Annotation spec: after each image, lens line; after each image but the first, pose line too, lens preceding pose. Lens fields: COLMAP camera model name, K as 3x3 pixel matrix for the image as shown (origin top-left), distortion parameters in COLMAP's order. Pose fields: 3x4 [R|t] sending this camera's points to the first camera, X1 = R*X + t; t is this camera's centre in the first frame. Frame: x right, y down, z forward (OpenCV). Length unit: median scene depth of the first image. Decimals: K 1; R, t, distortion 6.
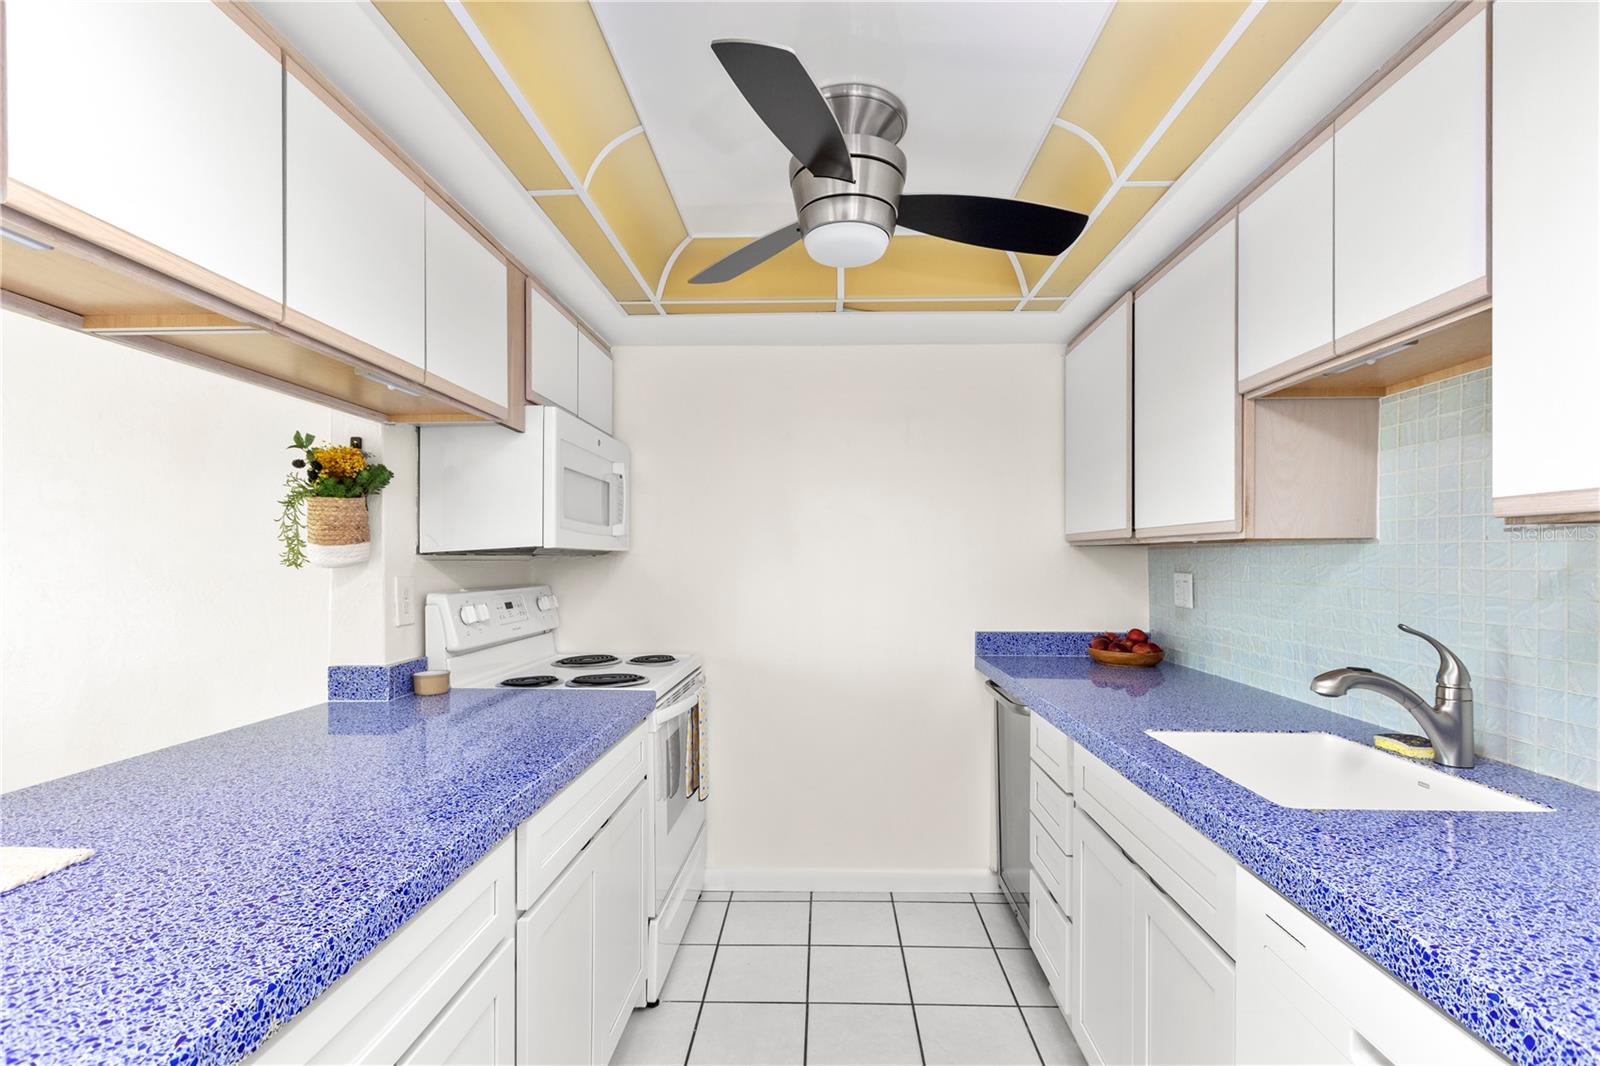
lens RADIAL K [[720.1, 0, 810.0], [0, 720.1, 561.4], [0, 0, 1]] dist [0.009695, -0.005359]
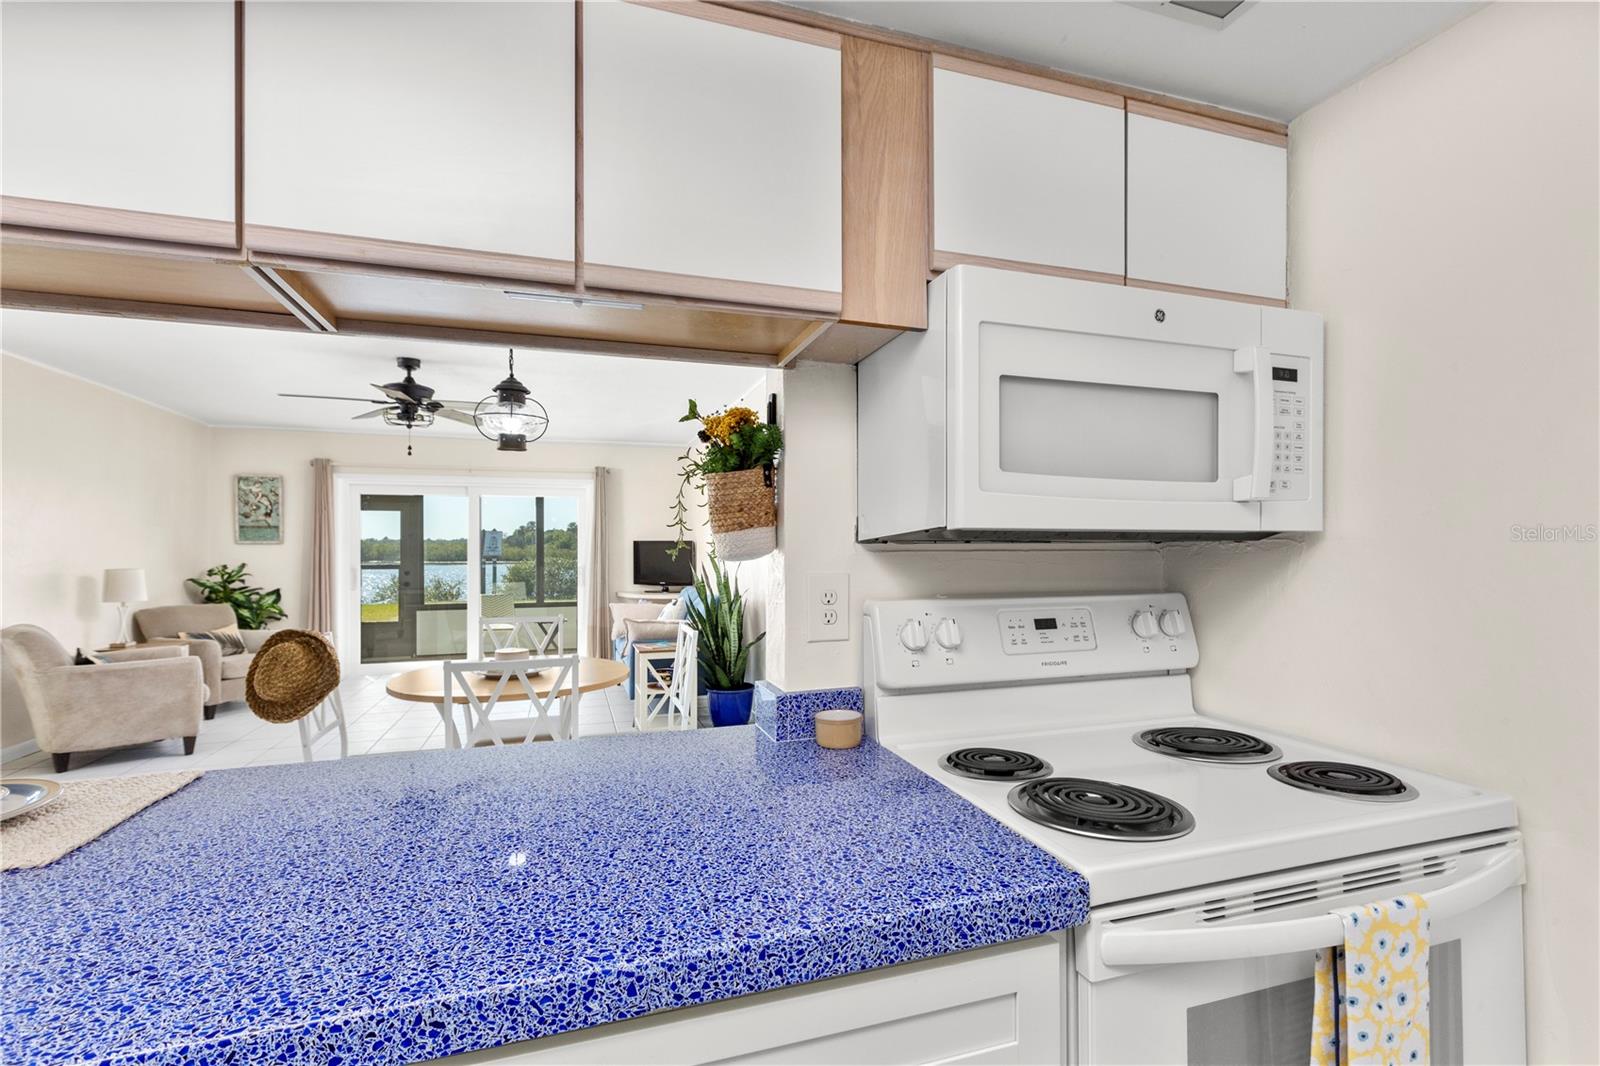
lens RADIAL K [[720.1, 0, 801.3], [0, 720.1, 549.4], [0, 0, 1]] dist [0.009695, -0.005359]
pose [[0.342416, 0.002922, -0.939544, 0.106933], [0.000739, 0.999994, 0.003380, -0.005707], [0.939548, -0.001852, 0.342412, 0.698609]]
